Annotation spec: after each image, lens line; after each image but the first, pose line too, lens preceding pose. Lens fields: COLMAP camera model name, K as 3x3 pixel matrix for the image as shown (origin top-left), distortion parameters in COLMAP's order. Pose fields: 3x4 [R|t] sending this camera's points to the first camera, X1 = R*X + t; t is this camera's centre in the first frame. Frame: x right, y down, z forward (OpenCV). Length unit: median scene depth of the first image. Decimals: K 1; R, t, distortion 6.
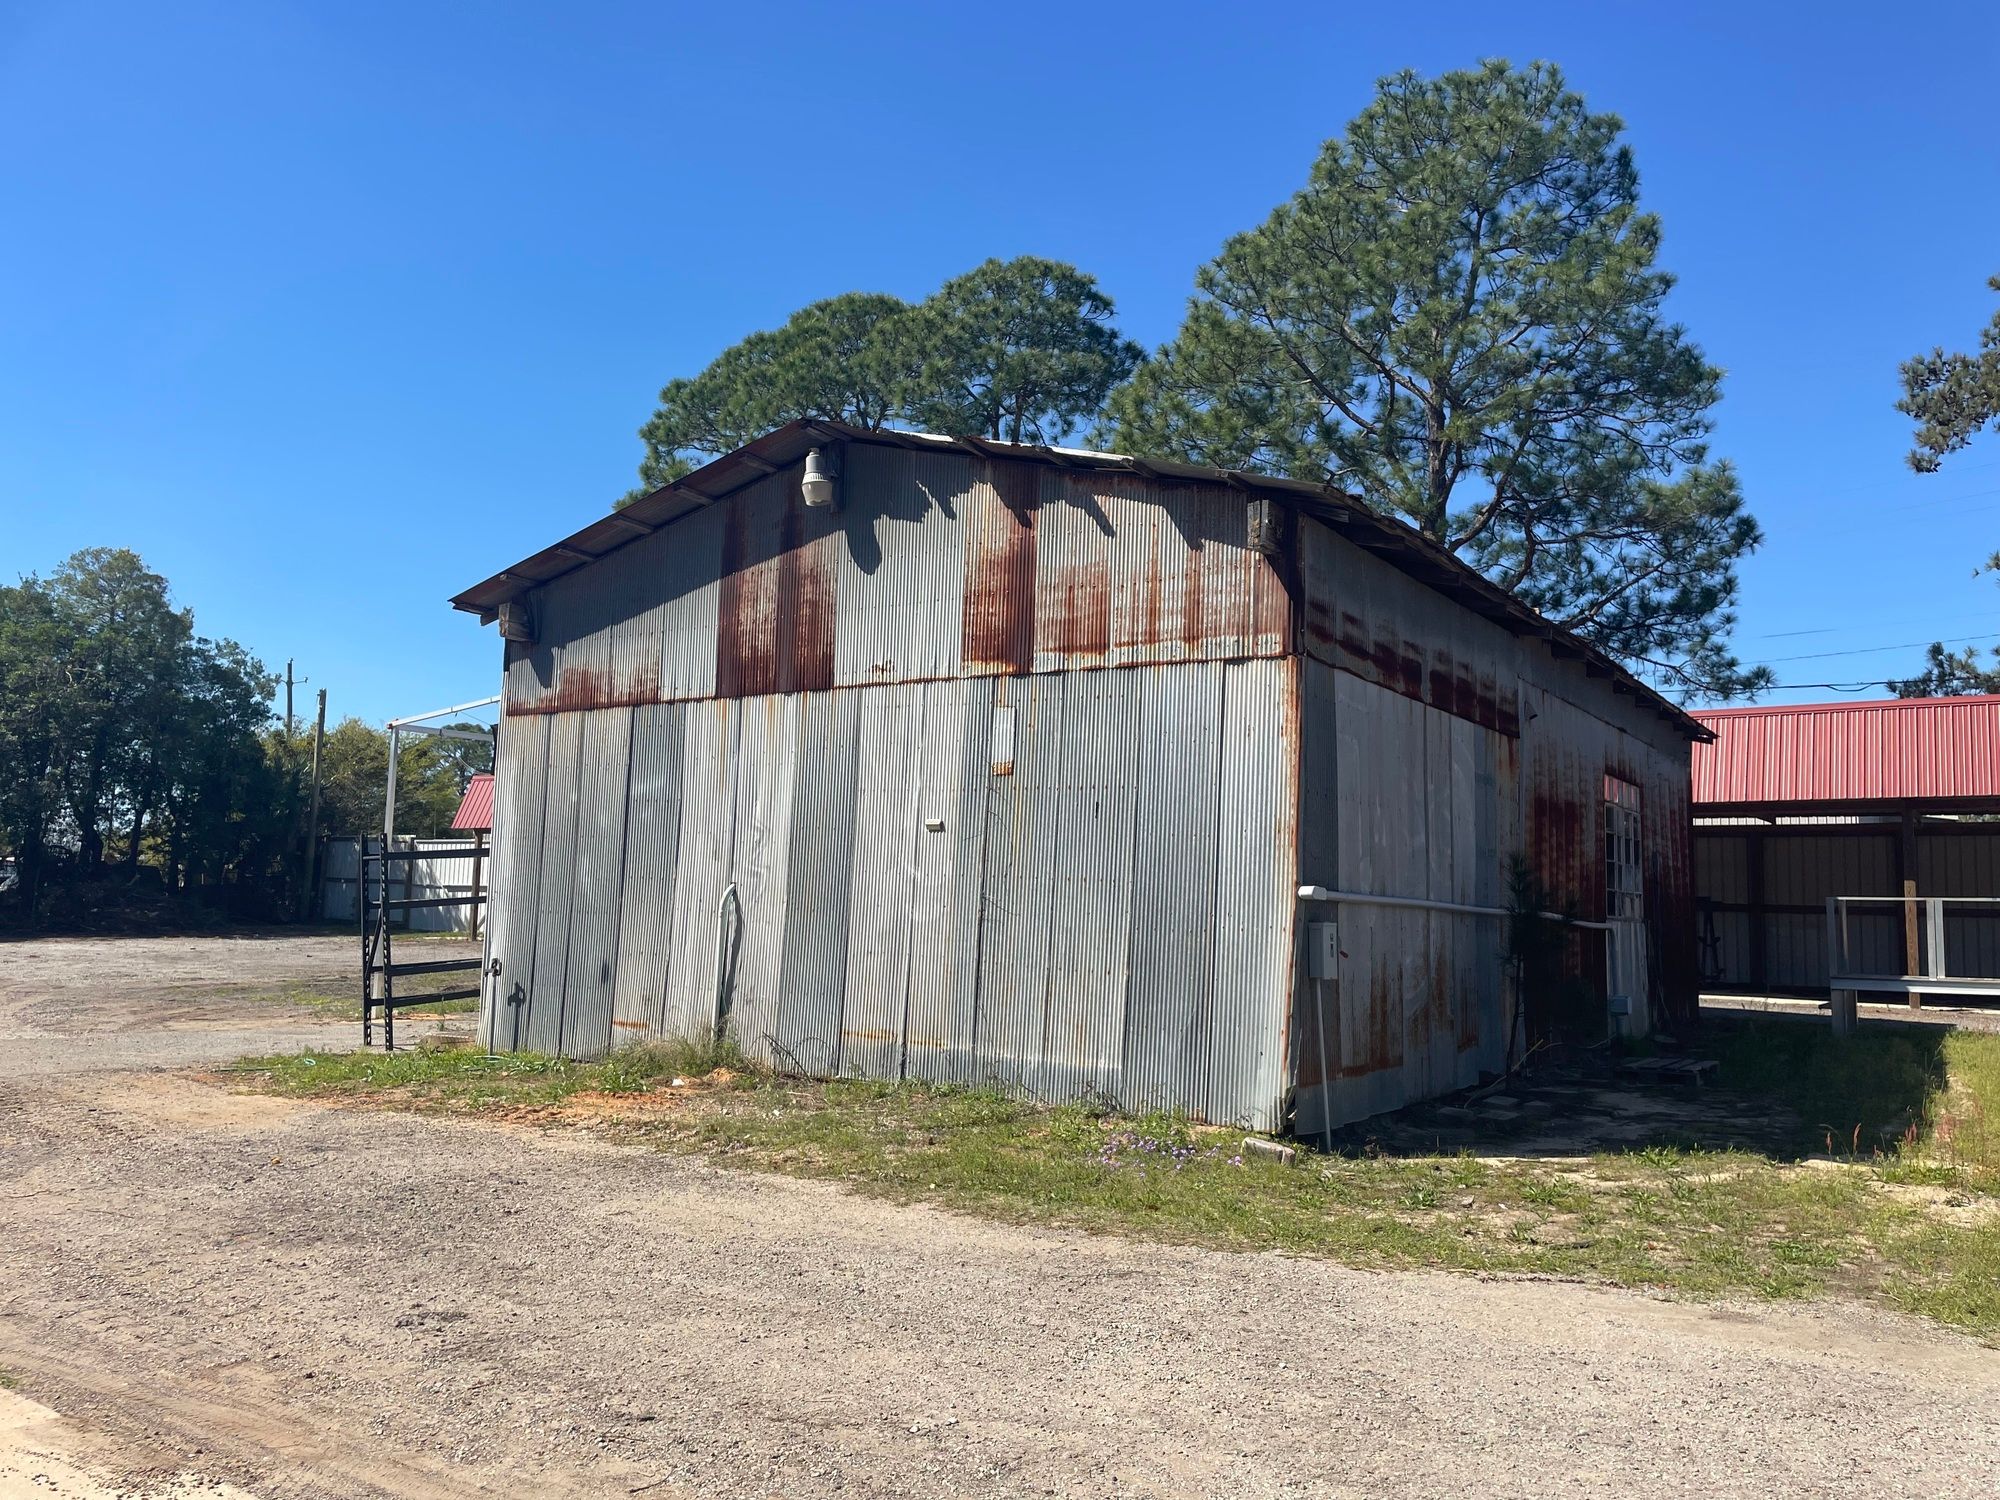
lens RADIAL K [[1501.9, 0, 1014.0], [0, 1501.9, 763.0], [0, 0, 1]] dist [0.092476, -0.118901]
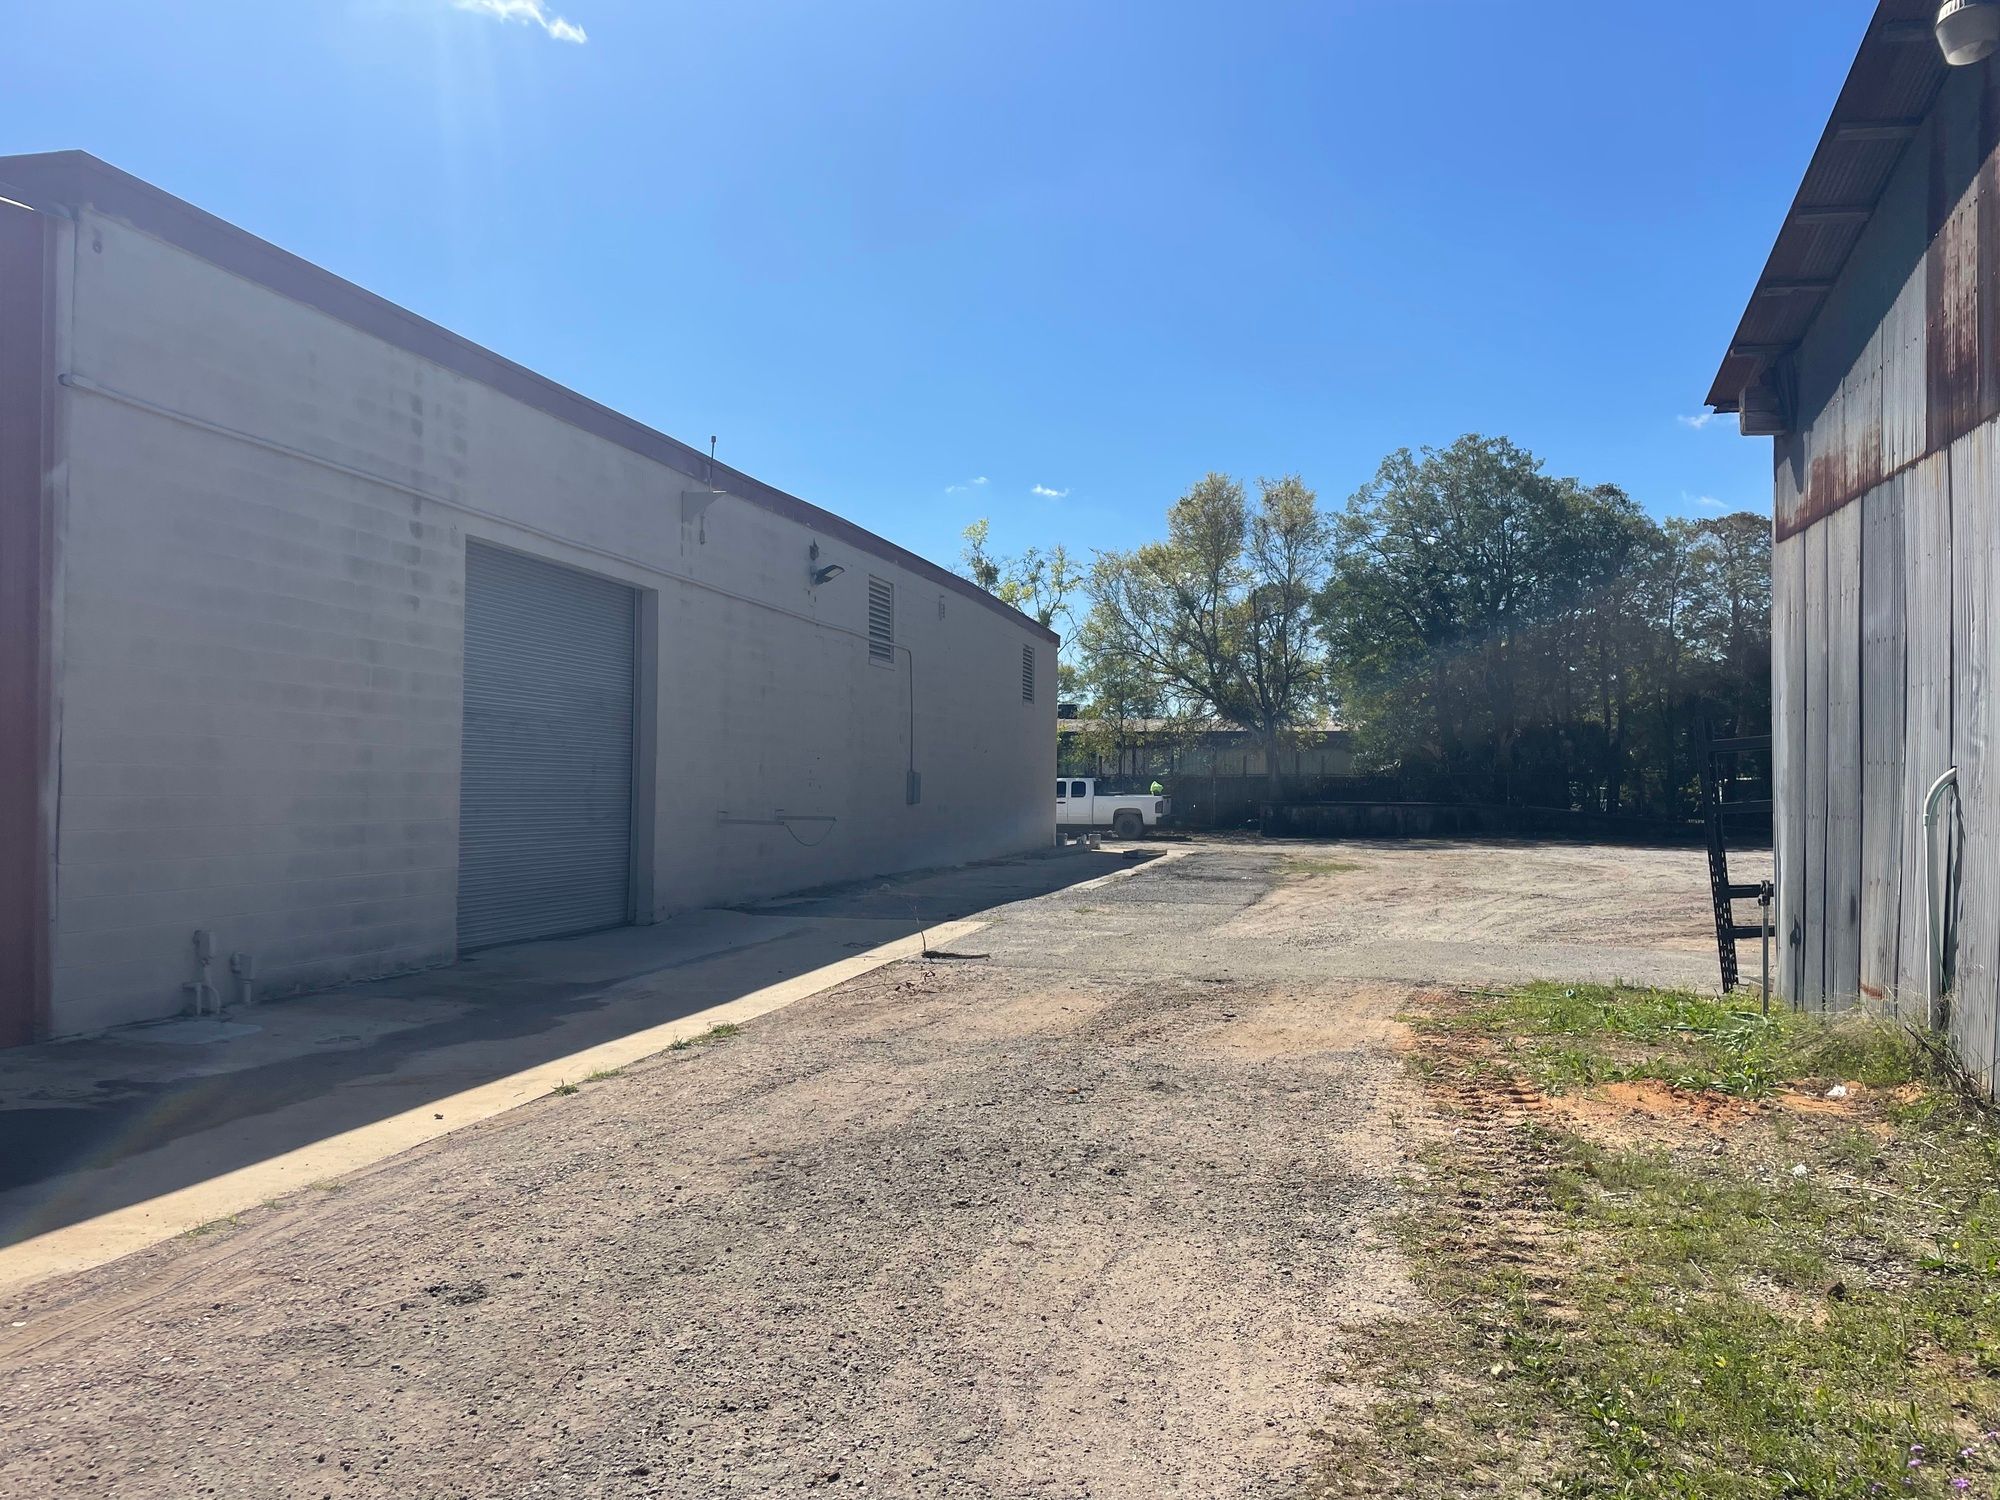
lens RADIAL K [[1501.9, 0, 1014.0], [0, 1501.9, 763.0], [0, 0, 1]] dist [0.092476, -0.118901]
pose [[0.339961, -0.037769, -0.939681, 0.238418], [0.096885, 0.995283, -0.004953, 0.045310], [0.935436, -0.089357, 0.342016, 0.453331]]
